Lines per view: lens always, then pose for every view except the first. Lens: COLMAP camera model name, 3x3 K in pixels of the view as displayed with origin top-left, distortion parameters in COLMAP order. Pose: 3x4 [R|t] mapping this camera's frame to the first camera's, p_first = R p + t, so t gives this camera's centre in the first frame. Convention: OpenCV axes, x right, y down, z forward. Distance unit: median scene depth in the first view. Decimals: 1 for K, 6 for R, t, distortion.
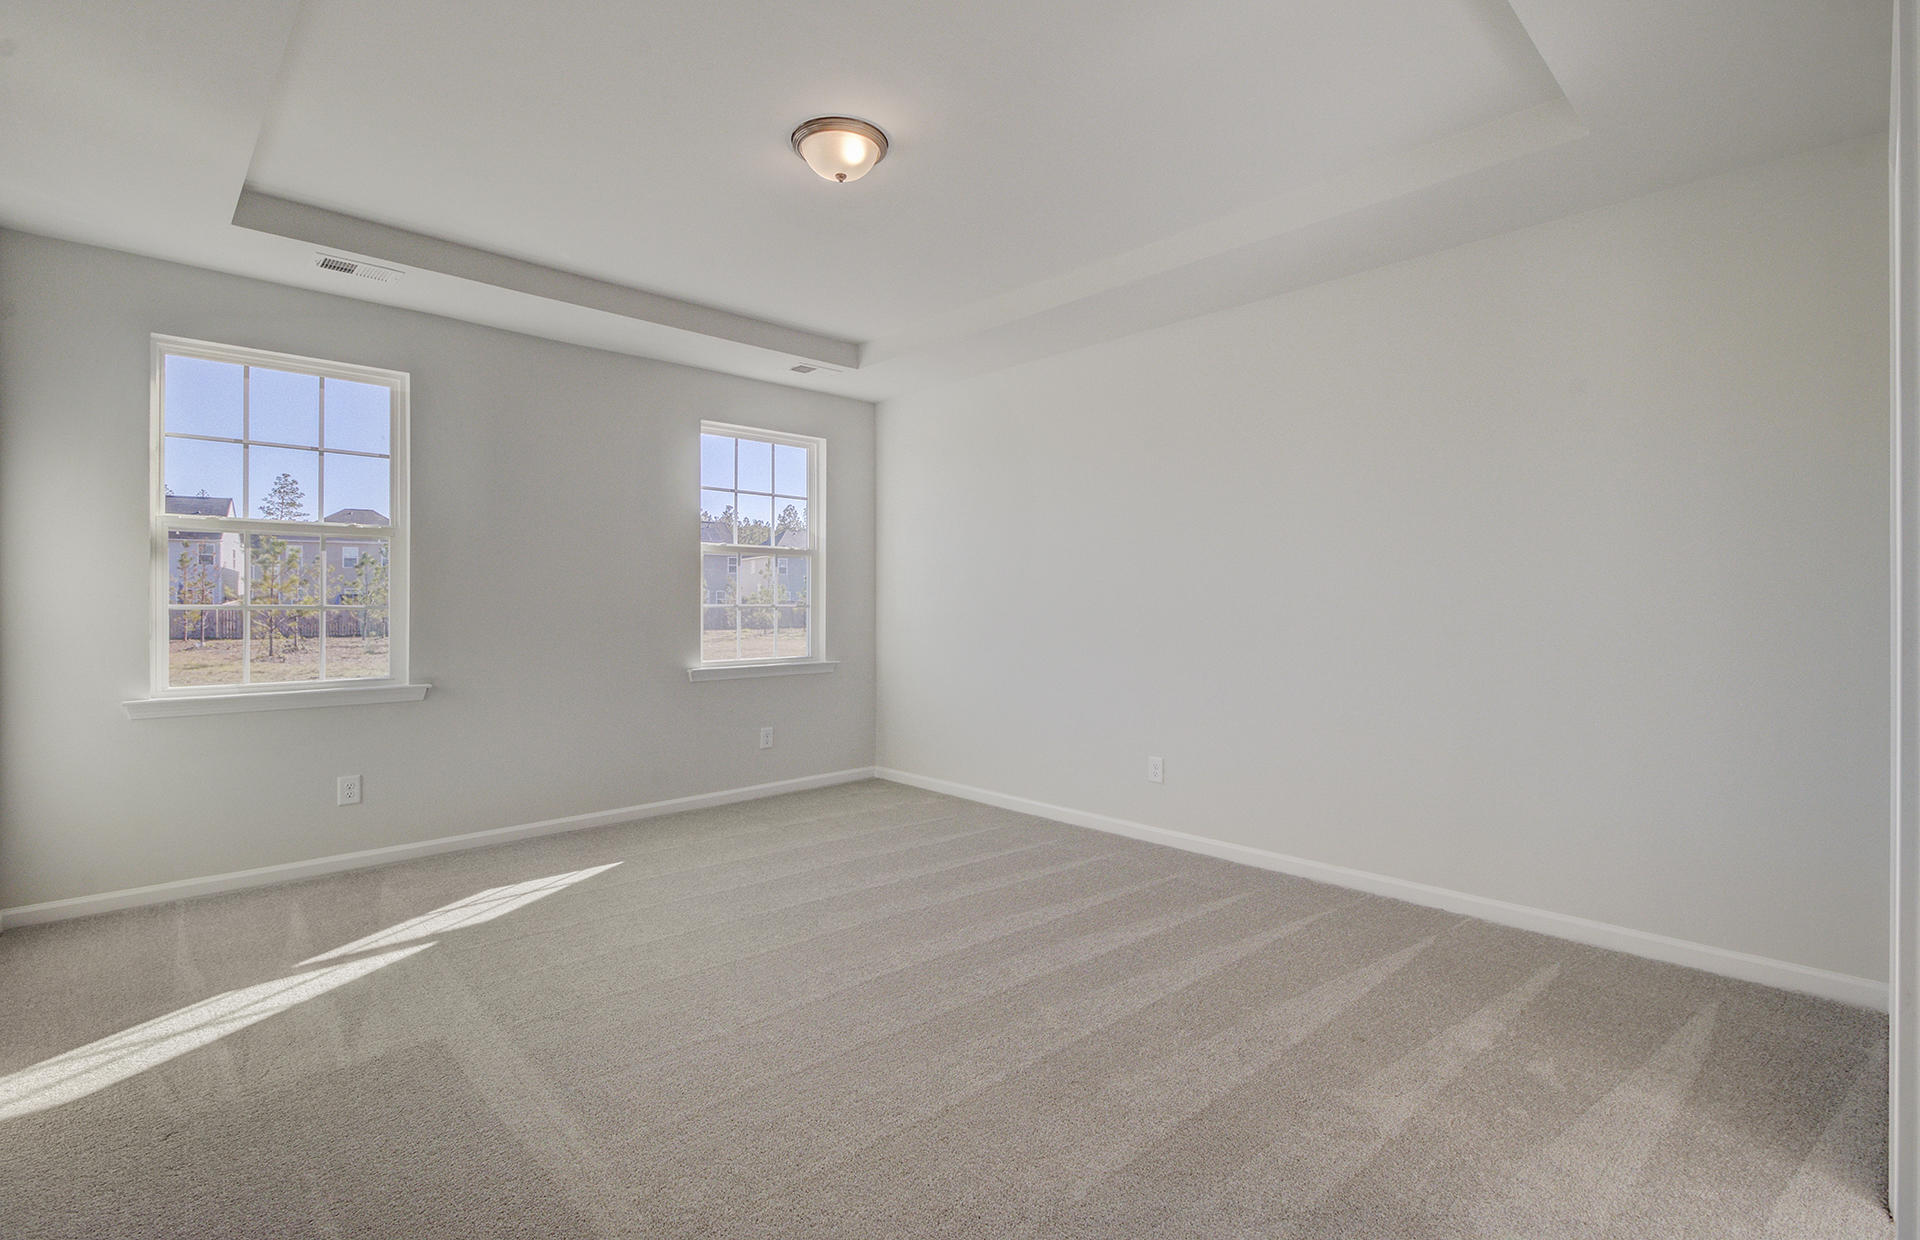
lens RADIAL K [[865.2, 0, 961.0], [0, 865.2, 611.1], [0, 0, 1]] dist [-0.001053, -0.000465]
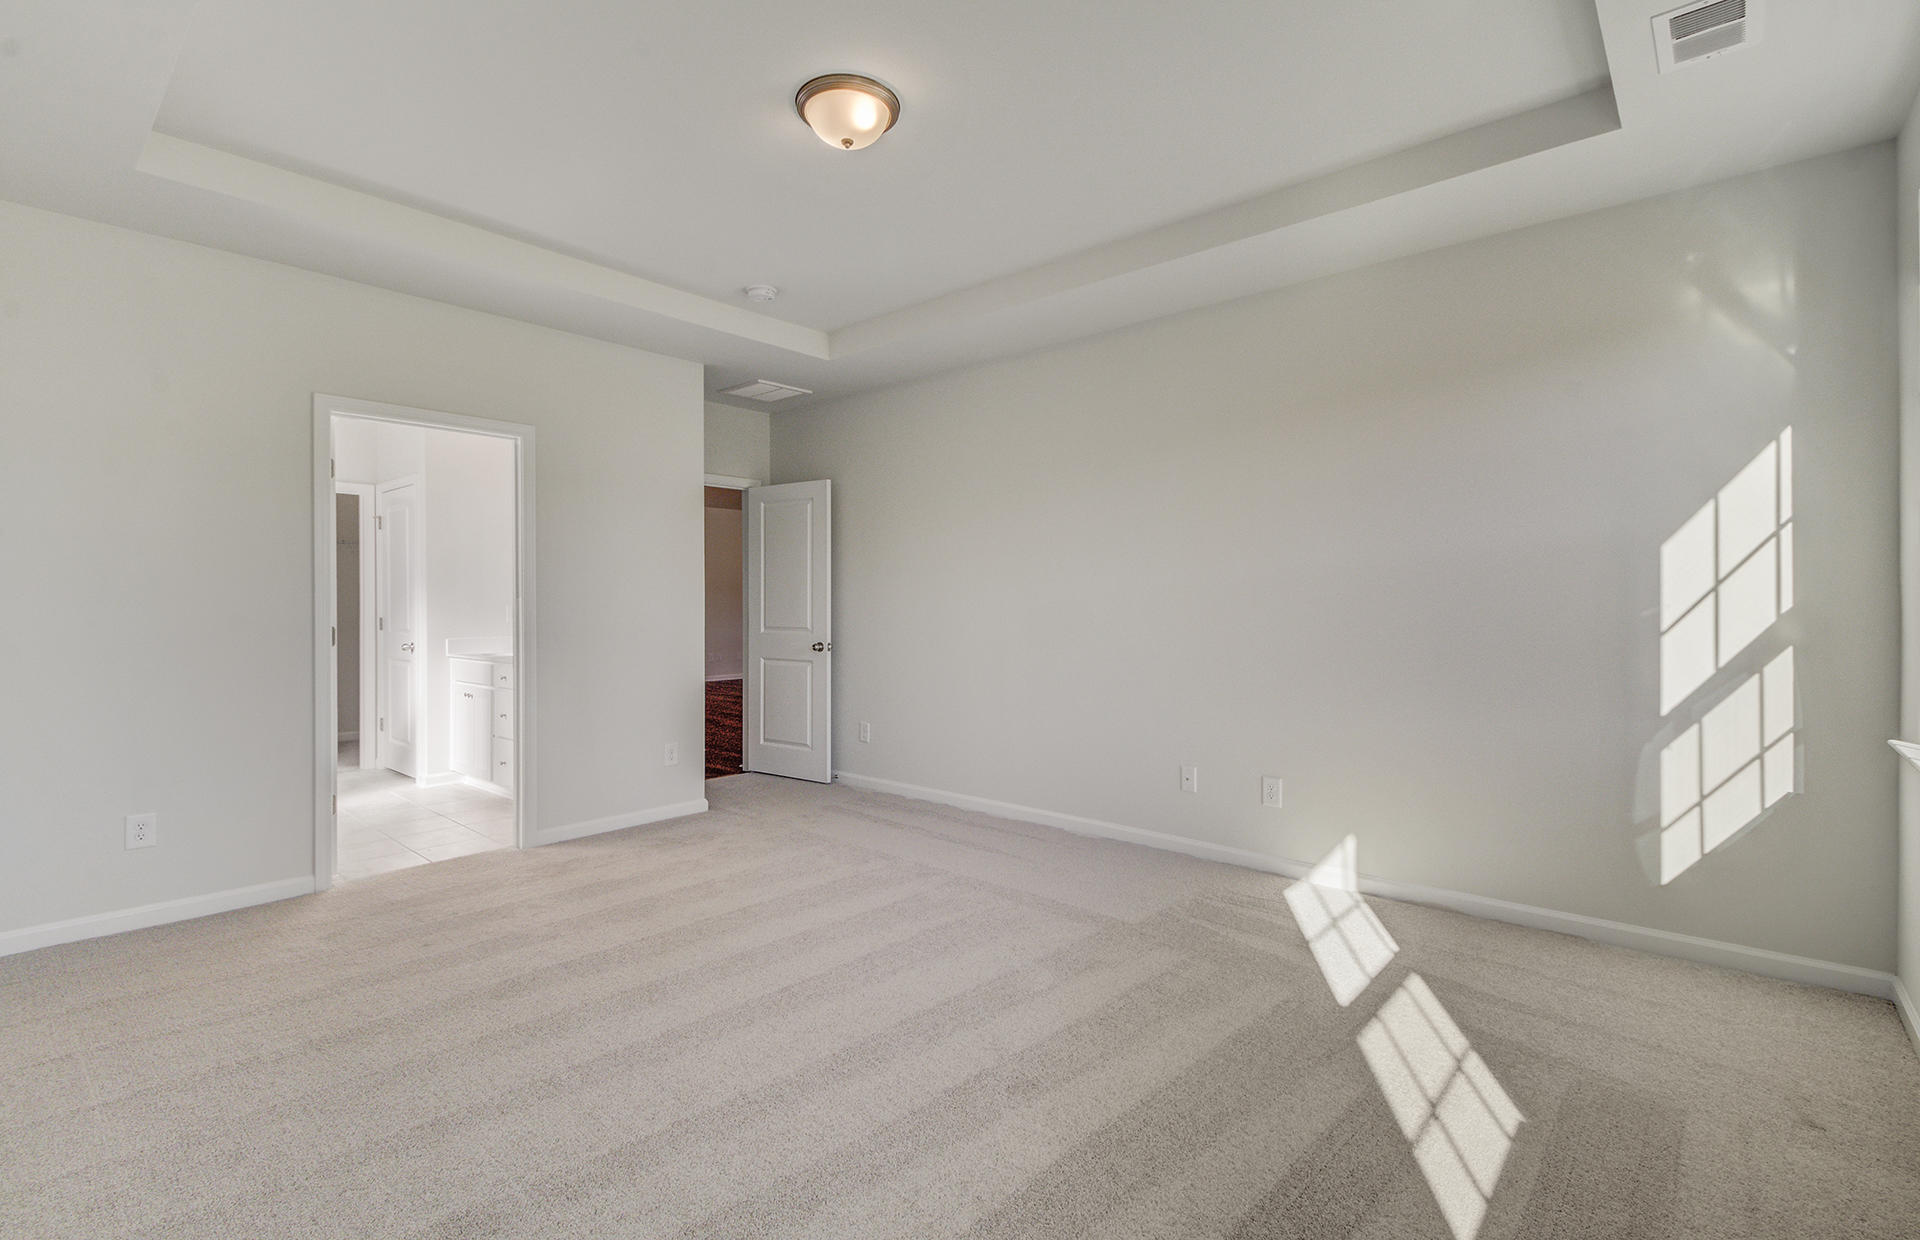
lens RADIAL K [[865.2, 0, 961.0], [0, 865.2, 611.1], [0, 0, 1]] dist [-0.001053, -0.000465]
pose [[-0.996872, 0.012472, -0.078041, -0.152857], [0.010339, 0.999563, 0.027677, -0.055972], [0.078352, 0.026784, -0.996566, 1.949095]]
